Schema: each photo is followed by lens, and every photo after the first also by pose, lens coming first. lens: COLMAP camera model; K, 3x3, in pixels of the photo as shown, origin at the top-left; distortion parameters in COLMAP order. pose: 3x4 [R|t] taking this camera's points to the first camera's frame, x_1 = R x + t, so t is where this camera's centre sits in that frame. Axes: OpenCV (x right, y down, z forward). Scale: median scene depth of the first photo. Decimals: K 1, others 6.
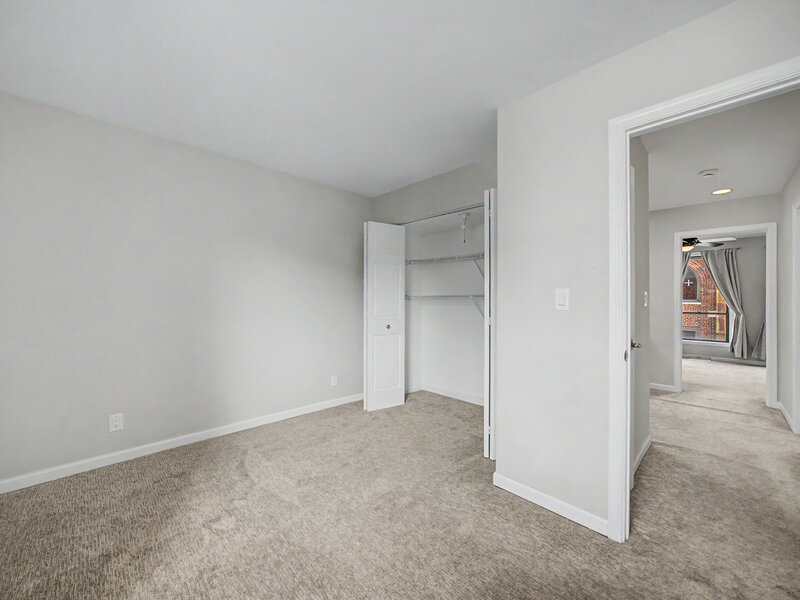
lens RADIAL K [[321.4, 0, 404.0], [0, 321.4, 300.7], [0, 0, 1]] dist [-0.024927, 0.006813]
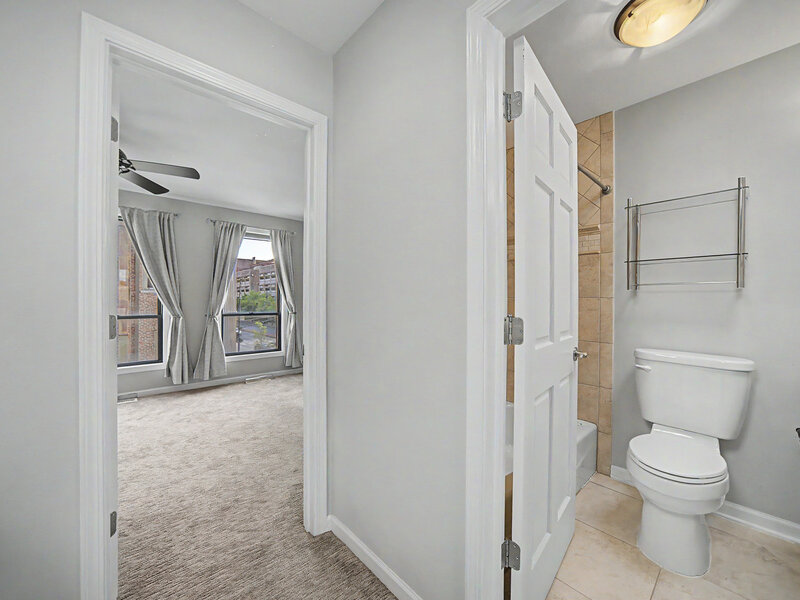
lens RADIAL K [[321.4, 0, 404.0], [0, 321.4, 300.7], [0, 0, 1]] dist [-0.024927, 0.006813]
pose [[0.131970, 0.003577, 0.991247, 0.491710], [0.000147, 0.999993, -0.003628, 0.014975], [-0.991254, 0.000625, 0.131969, 0.466451]]
